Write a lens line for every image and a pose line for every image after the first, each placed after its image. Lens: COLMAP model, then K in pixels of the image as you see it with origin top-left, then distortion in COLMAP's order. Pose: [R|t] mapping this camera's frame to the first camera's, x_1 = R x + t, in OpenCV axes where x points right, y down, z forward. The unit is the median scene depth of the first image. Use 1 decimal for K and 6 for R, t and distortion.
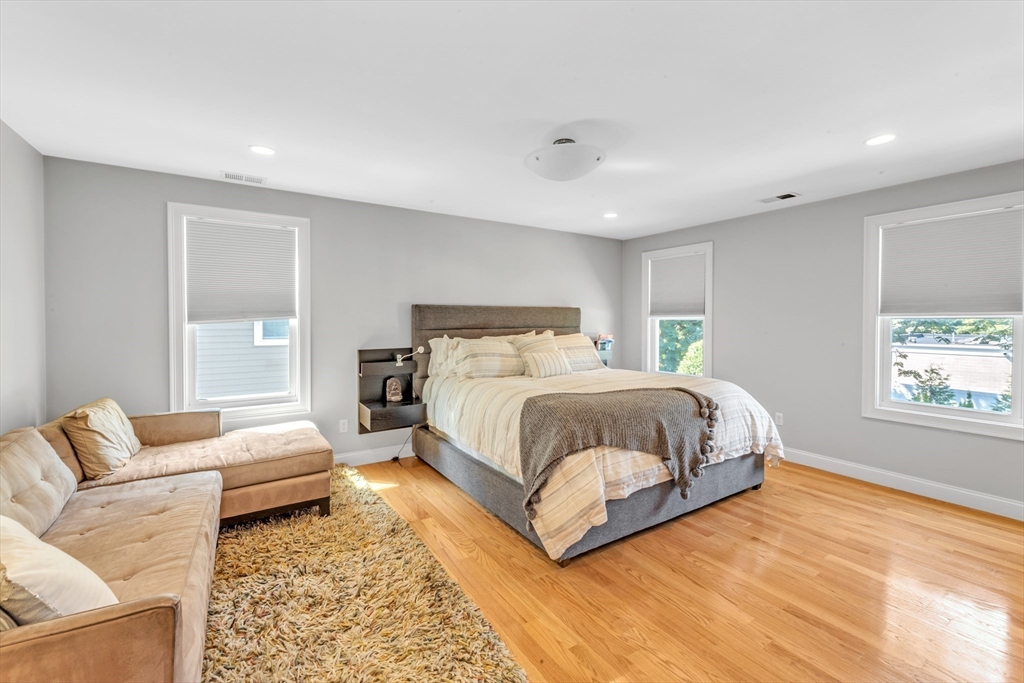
lens RADIAL K [[422.2, 0, 502.2], [0, 422.2, 323.9], [0, 0, 1]] dist [-0.000928, -0.000152]
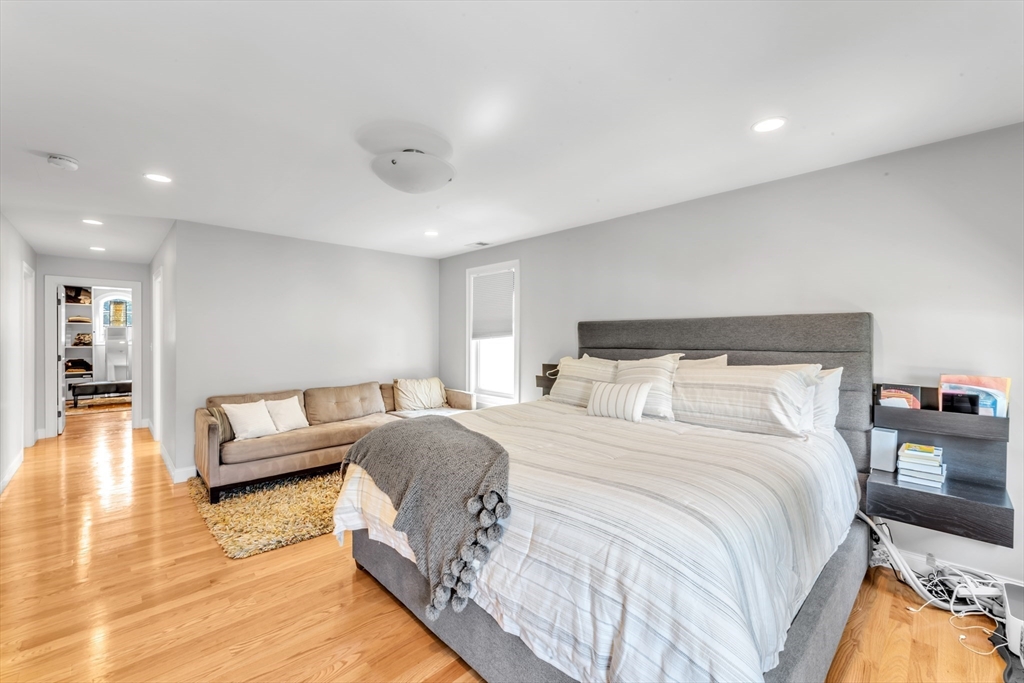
lens RADIAL K [[422.2, 0, 511.9], [0, 422.2, 340.0], [0, 0, 1]] dist [-0.000928, -0.000152]
pose [[0.195074, 0.003108, -0.980784, 0.826534], [-0.013658, 0.999907, 0.000452, -0.002746], [0.980693, 0.013307, 0.195098, 0.751083]]
